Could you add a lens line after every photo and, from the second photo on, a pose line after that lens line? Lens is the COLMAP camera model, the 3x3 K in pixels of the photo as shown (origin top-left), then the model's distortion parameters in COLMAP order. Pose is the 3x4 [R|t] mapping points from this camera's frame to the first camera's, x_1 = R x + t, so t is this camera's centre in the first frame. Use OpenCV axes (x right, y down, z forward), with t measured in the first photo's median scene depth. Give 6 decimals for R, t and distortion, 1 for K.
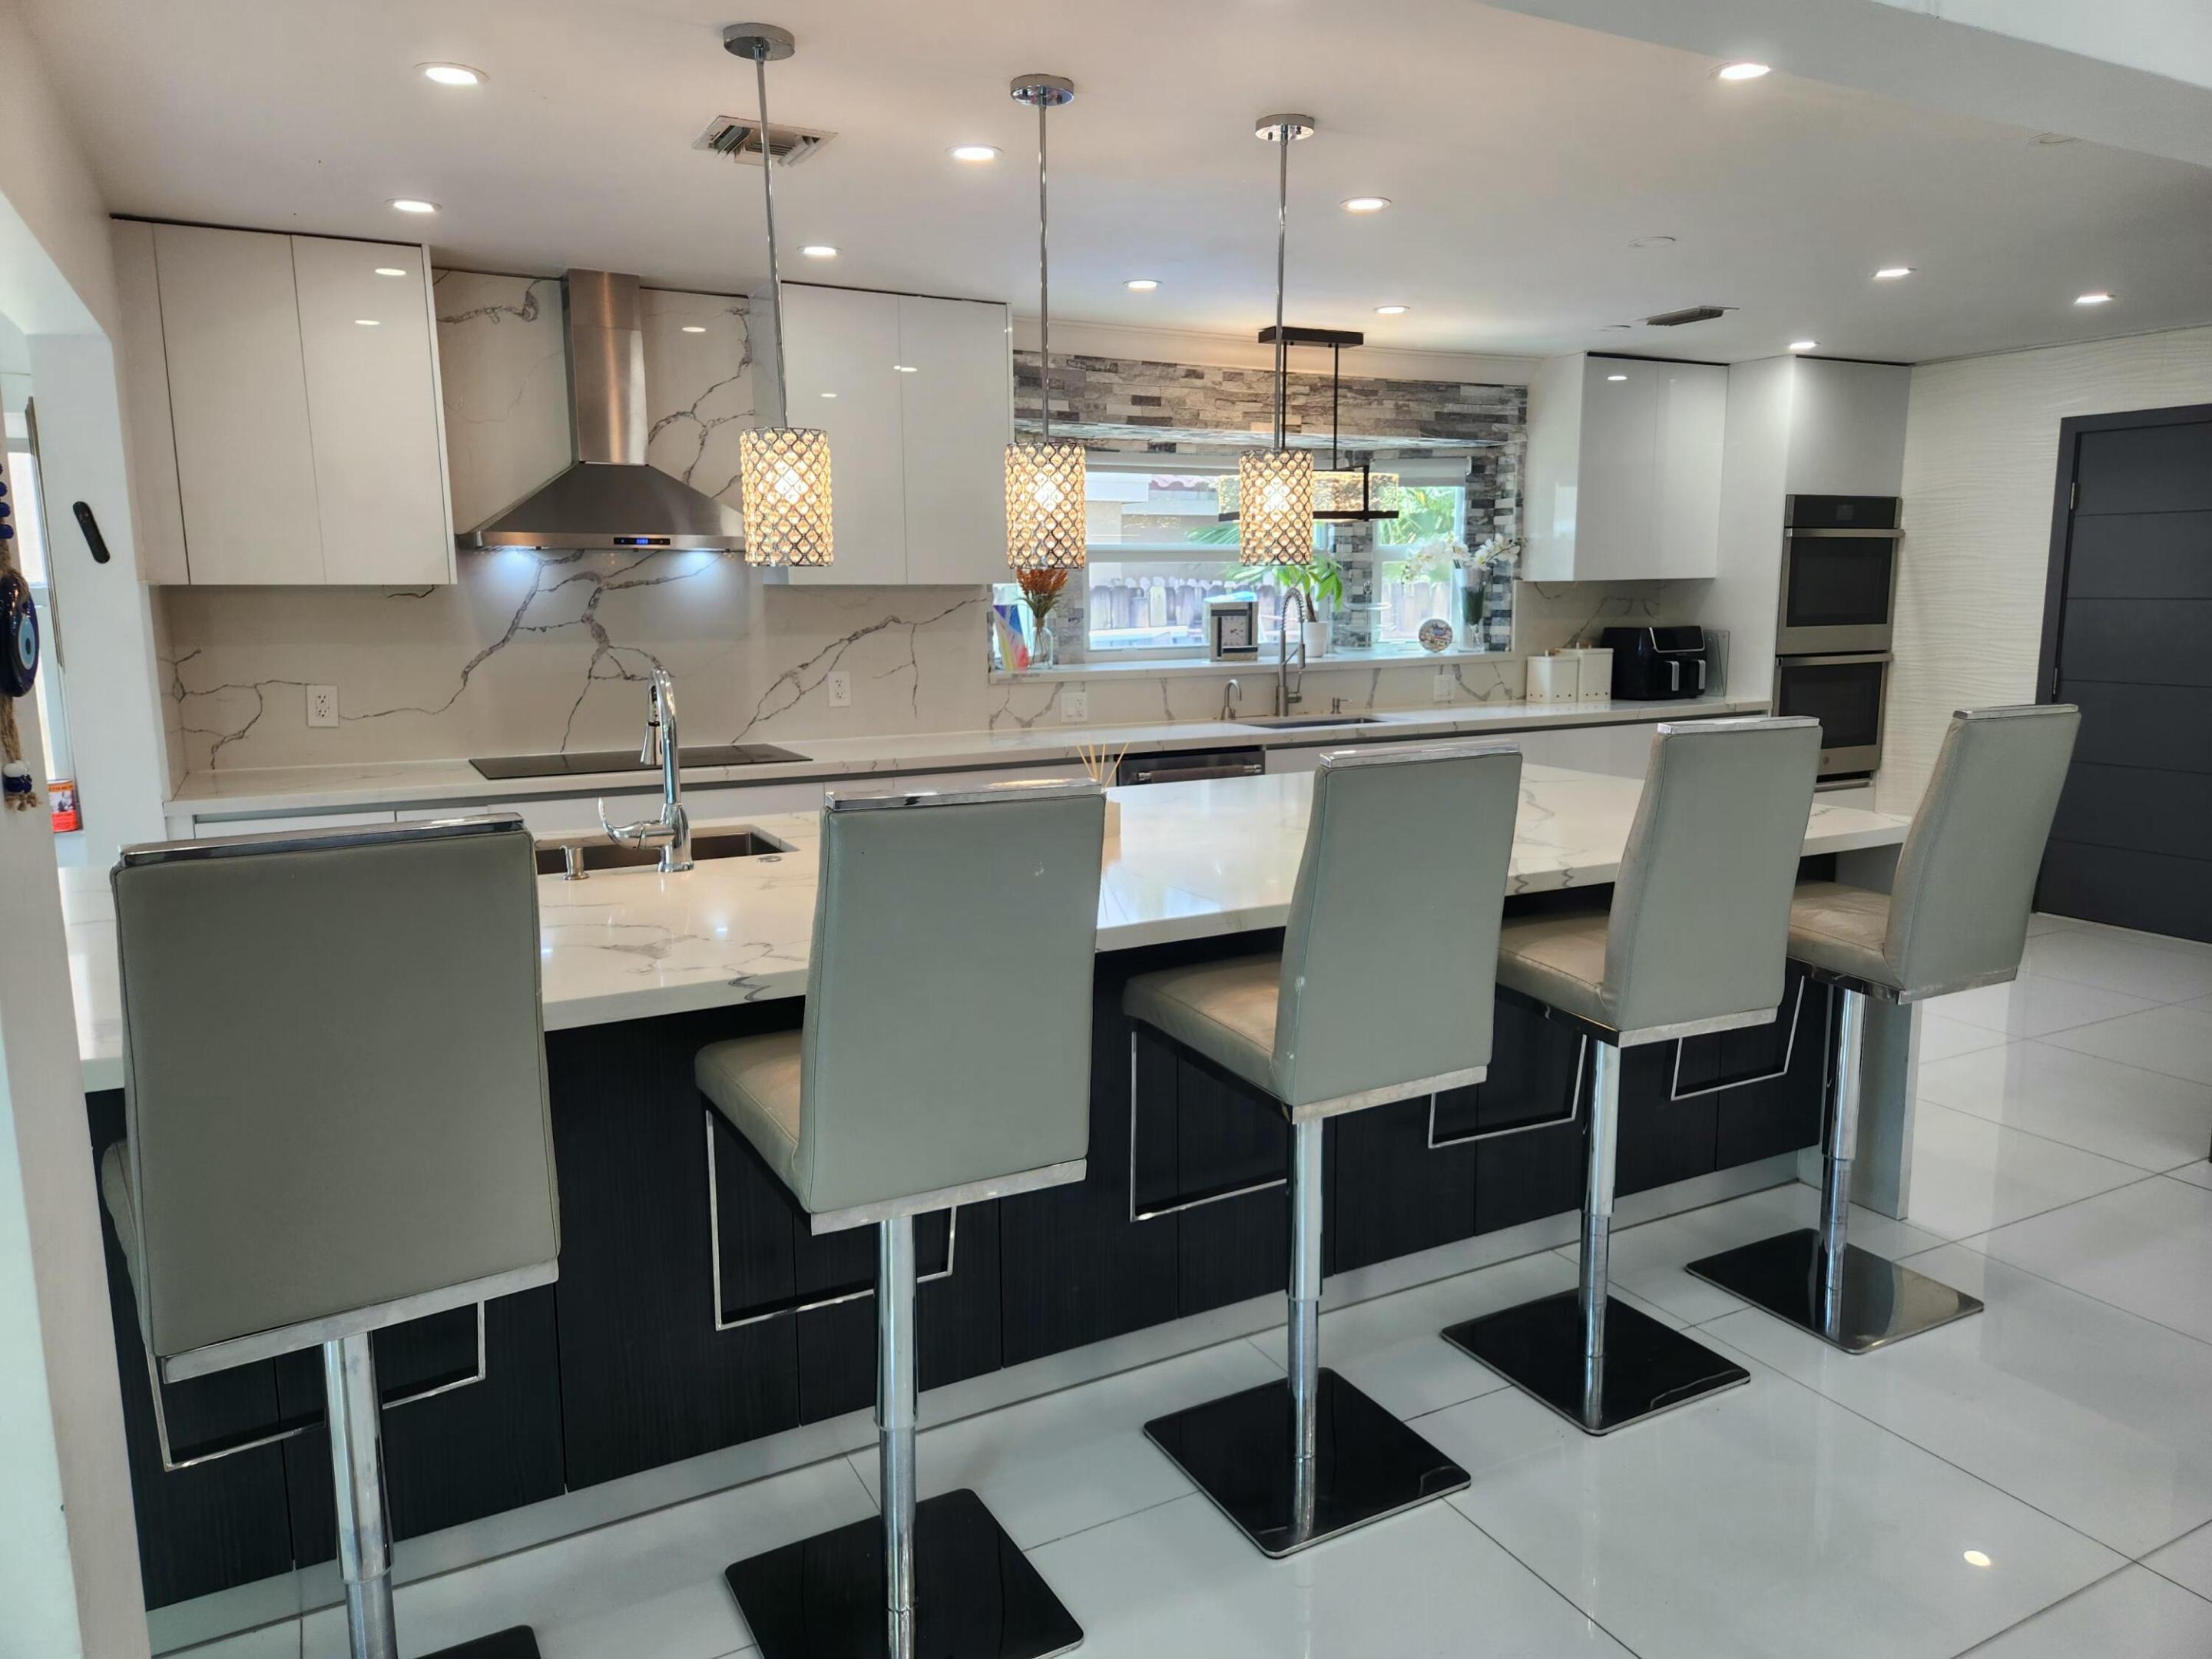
lens RADIAL K [[1485.9, 0, 1106.0], [0, 1485.9, 829.5], [0, 0, 1]] dist [0.077288, -0.054069]
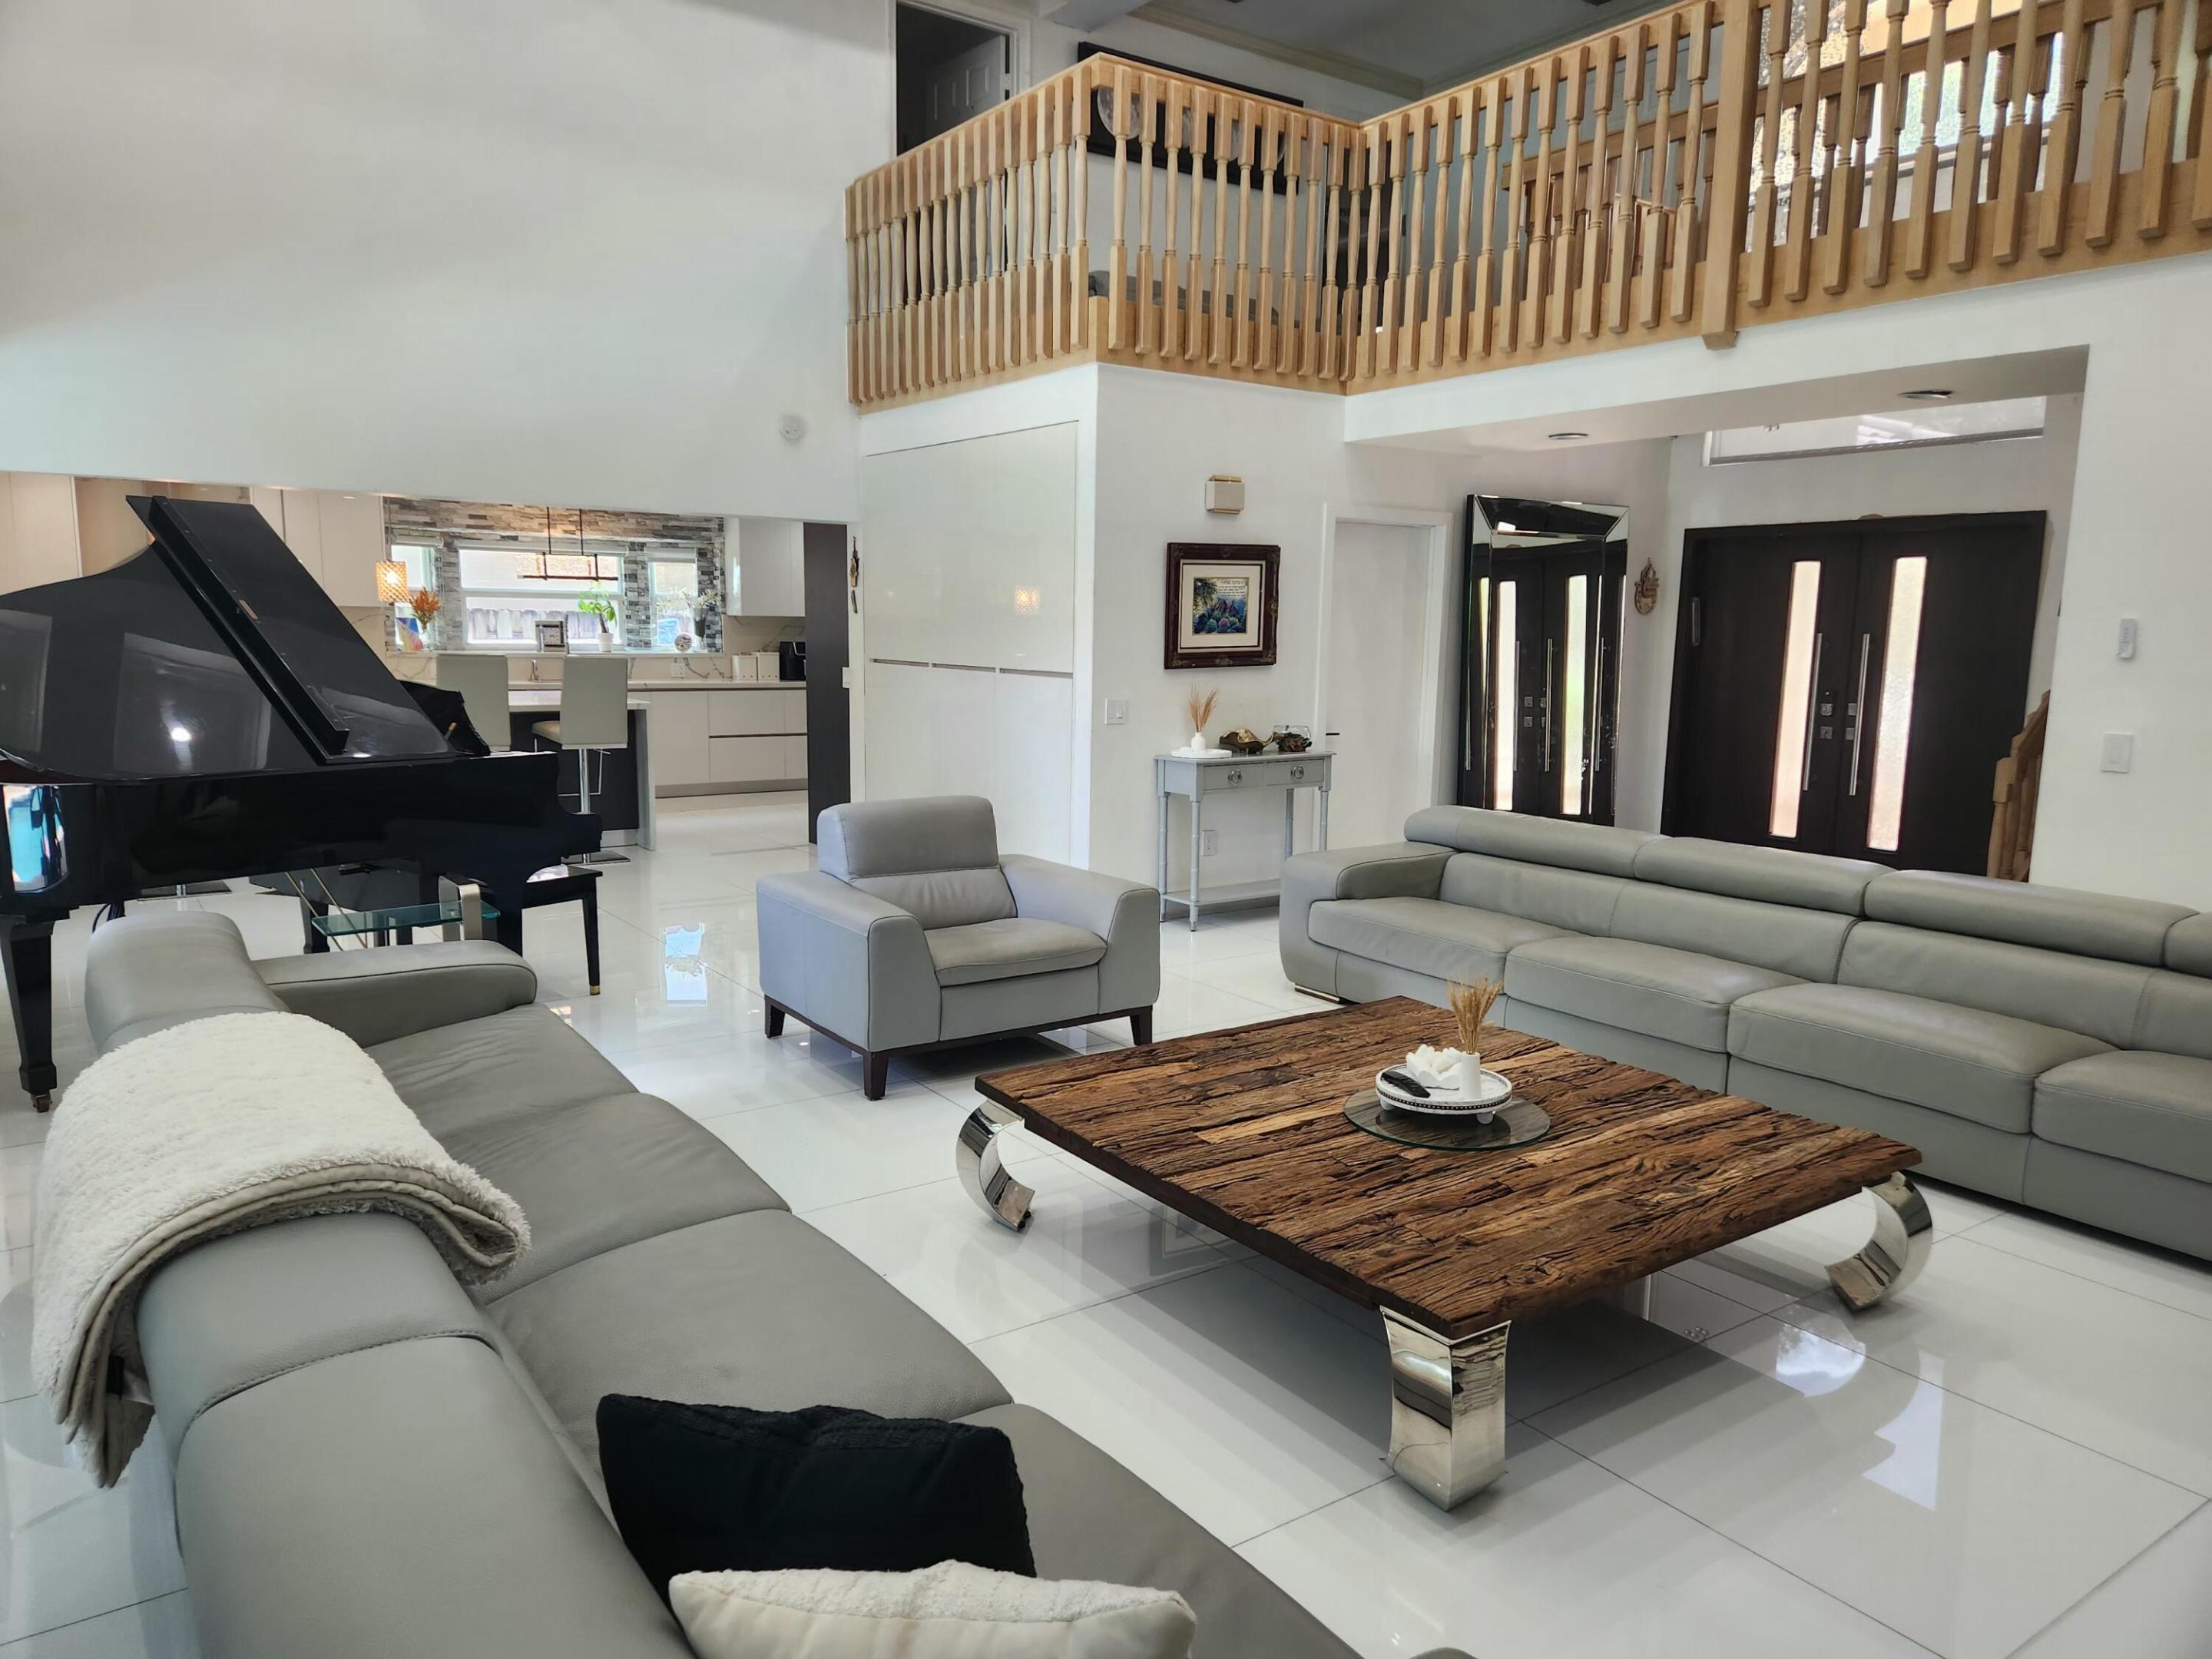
lens RADIAL K [[1485.9, 0, 1106.0], [0, 1485.9, 829.5], [0, 0, 1]] dist [0.077288, -0.054069]
pose [[0.990934, 0.003572, 0.134305, 0.549846], [-0.000510, 0.999739, -0.022825, 0.161786], [-0.134351, 0.022550, 0.990677, -1.015154]]
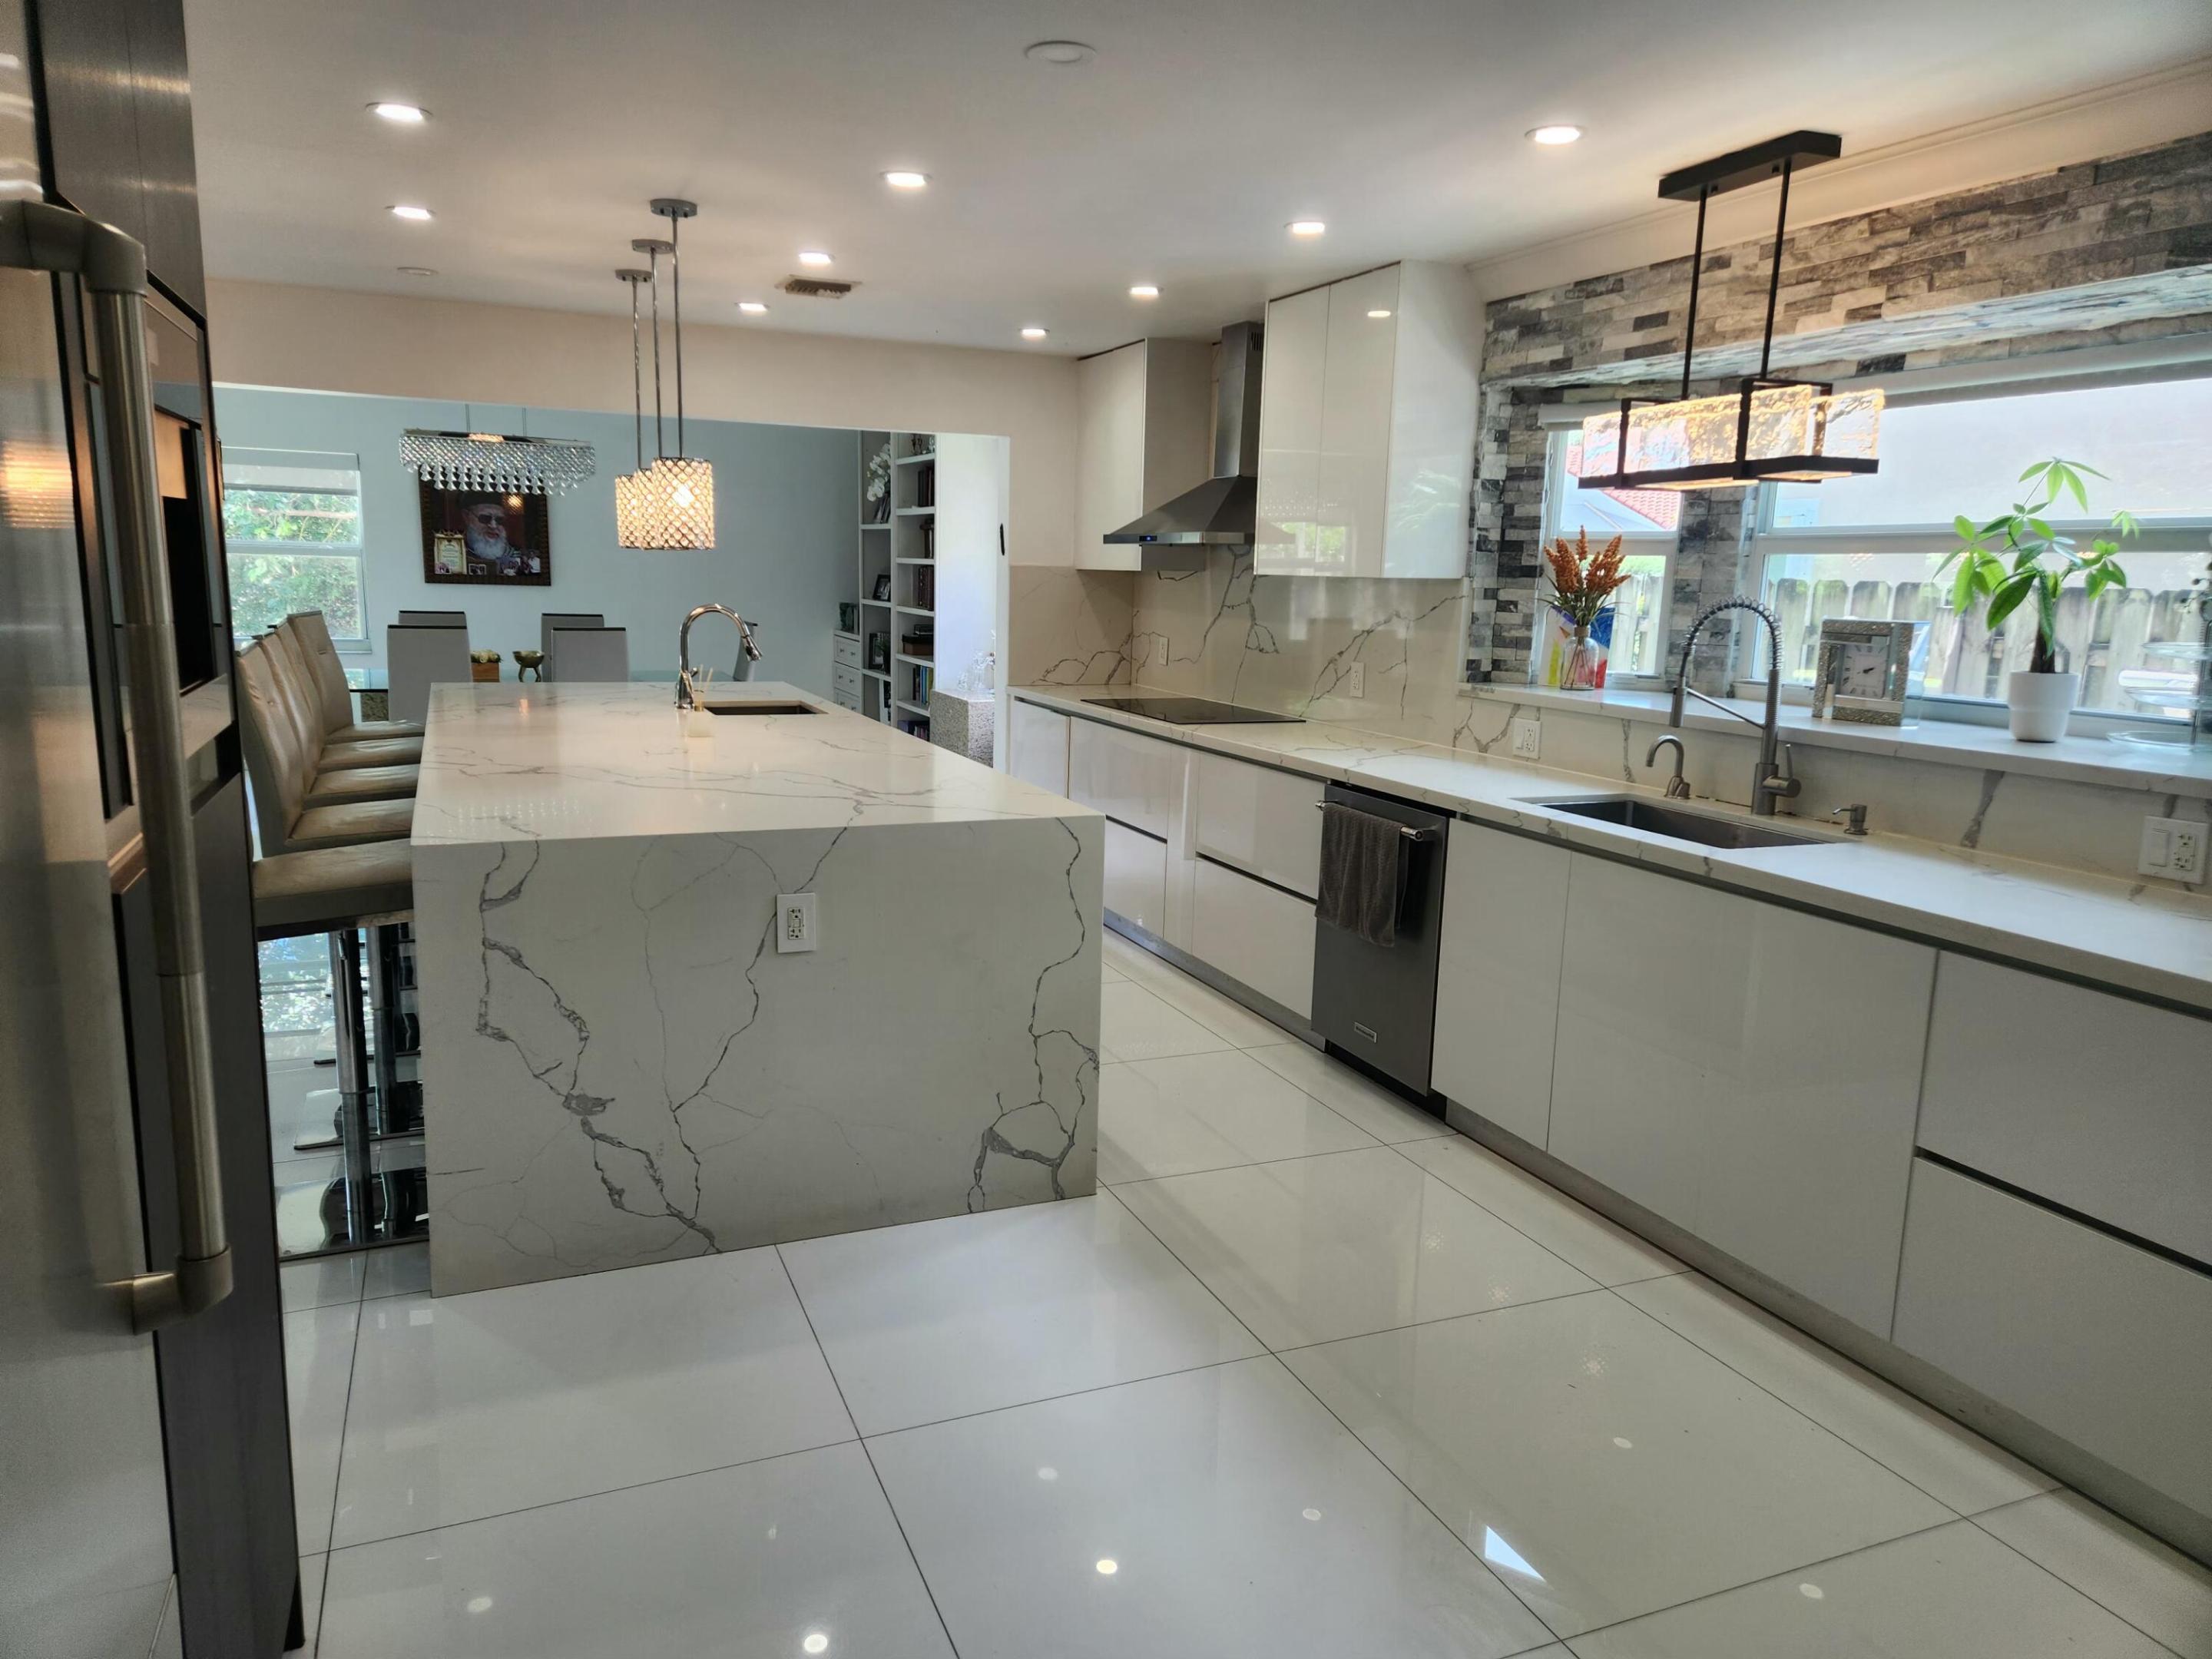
lens RADIAL K [[1485.9, 0, 1106.0], [0, 1485.9, 829.5], [0, 0, 1]] dist [0.077288, -0.054069]
pose [[-0.081006, 0.180715, -0.980194, 0.732804], [-0.181009, 0.964406, 0.192763, -0.138983], [0.980140, 0.193039, -0.045412, 0.778629]]
